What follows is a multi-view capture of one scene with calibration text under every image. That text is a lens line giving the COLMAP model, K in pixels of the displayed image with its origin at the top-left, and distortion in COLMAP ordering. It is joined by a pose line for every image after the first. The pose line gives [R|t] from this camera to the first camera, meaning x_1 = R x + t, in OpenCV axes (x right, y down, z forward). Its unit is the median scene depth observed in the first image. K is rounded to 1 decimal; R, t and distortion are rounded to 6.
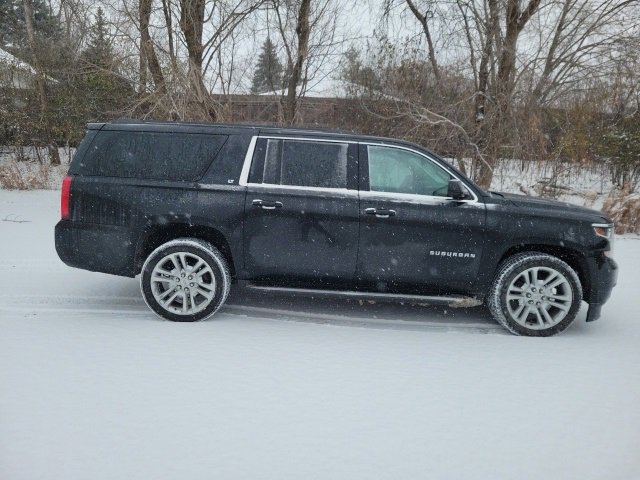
lens RADIAL K [[481.5, 0, 321.0], [0, 481.5, 228.8], [0, 0, 1]] dist [0.043981, -0.022140]
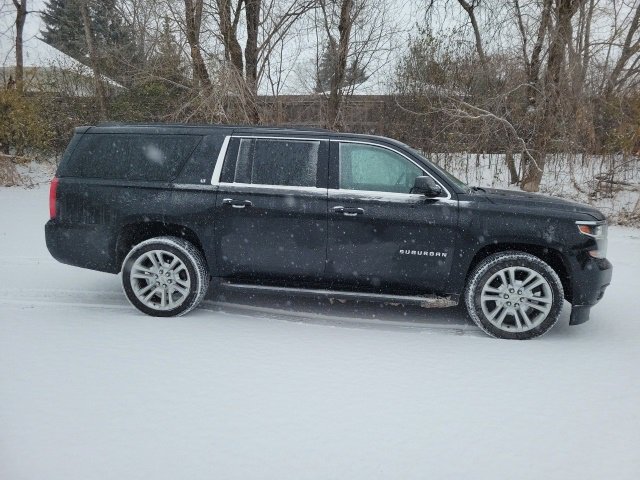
lens RADIAL K [[481.5, 0, 328.7], [0, 481.5, 241.8], [0, 0, 1]] dist [0.043981, -0.022140]
pose [[0.992998, 0.002095, -0.118115, 0.194601], [0.001152, 0.999624, 0.027413, 0.002945], [0.118128, -0.027357, 0.992621, 0.012383]]
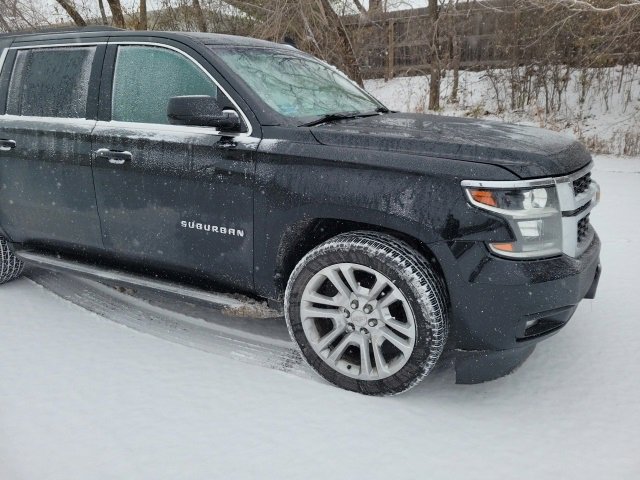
lens RADIAL K [[481.5, 0, 326.3], [0, 481.5, 237.8], [0, 0, 1]] dist [0.043981, -0.022140]
pose [[0.889566, 0.074991, -0.450610, 0.646955], [-0.009725, 0.989319, 0.145444, -0.021745], [0.456704, -0.125000, 0.880793, 0.539822]]
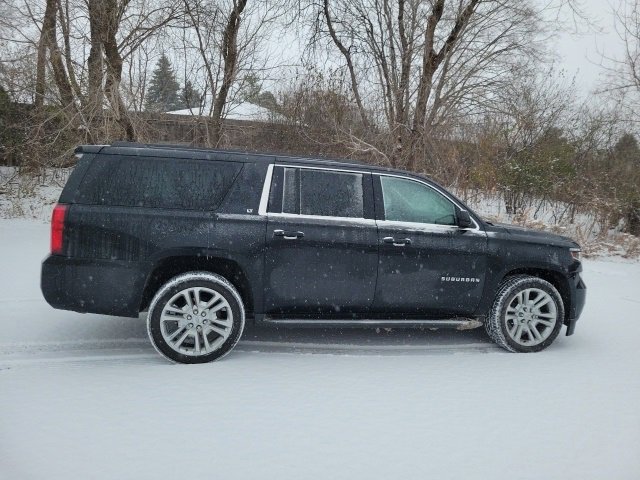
lens RADIAL K [[481.5, 0, 330.1], [0, 481.5, 225.8], [0, 0, 1]] dist [0.043981, -0.022140]
pose [[0.969153, -0.006184, 0.246382, -0.263226], [0.018585, 0.998673, -0.048038, -0.019168], [-0.245758, 0.051135, 0.967982, 0.034709]]
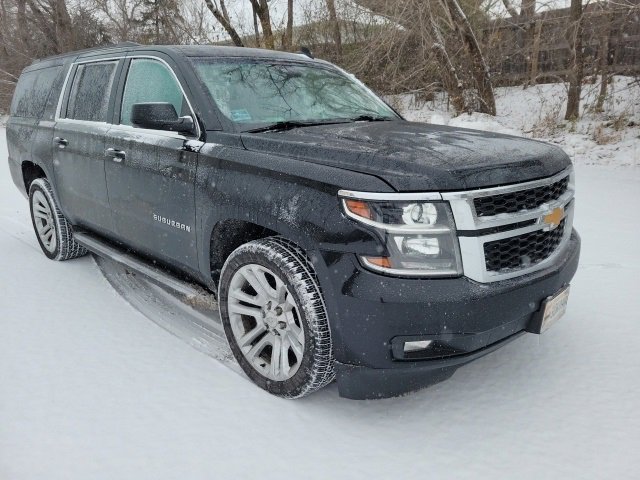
lens RADIAL K [[481.5, 0, 328.5], [0, 481.5, 248.2], [0, 0, 1]] dist [0.043981, -0.022140]
pose [[0.712865, 0.149327, -0.685219, 0.854237], [-0.055006, 0.985963, 0.157642, -0.026758], [0.699141, -0.074687, 0.711072, 0.673783]]
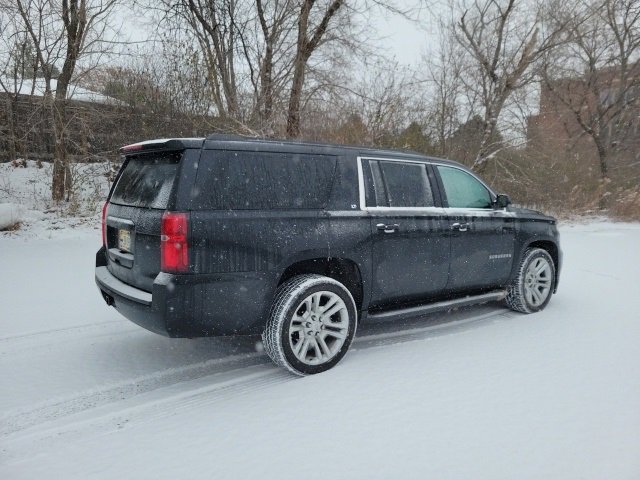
lens RADIAL K [[481.5, 0, 323.5], [0, 481.5, 239.4], [0, 0, 1]] dist [0.043981, -0.022140]
pose [[0.796295, -0.099181, 0.596722, -0.771939], [0.099923, 0.994482, 0.031951, -0.069690], [-0.596599, 0.034183, 0.801811, 0.294761]]
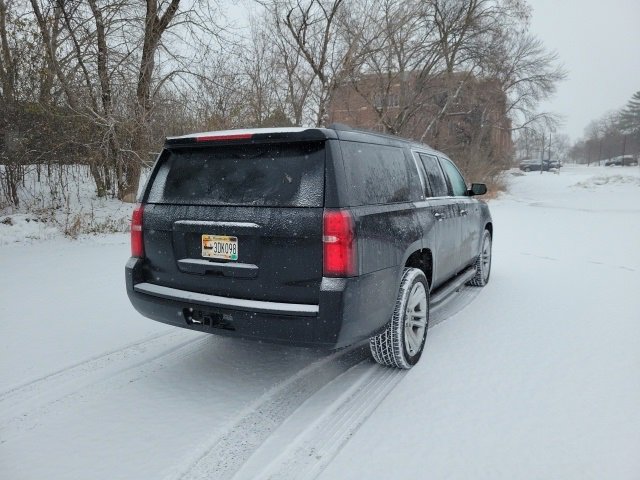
lens RADIAL K [[481.5, 0, 323.5], [0, 481.5, 239.4], [0, 0, 1]] dist [0.043981, -0.022140]
pose [[0.469740, -0.154819, 0.869123, -1.089802], [0.144090, 0.984746, 0.097538, -0.135038], [-0.870967, 0.079414, 0.484882, 0.703463]]
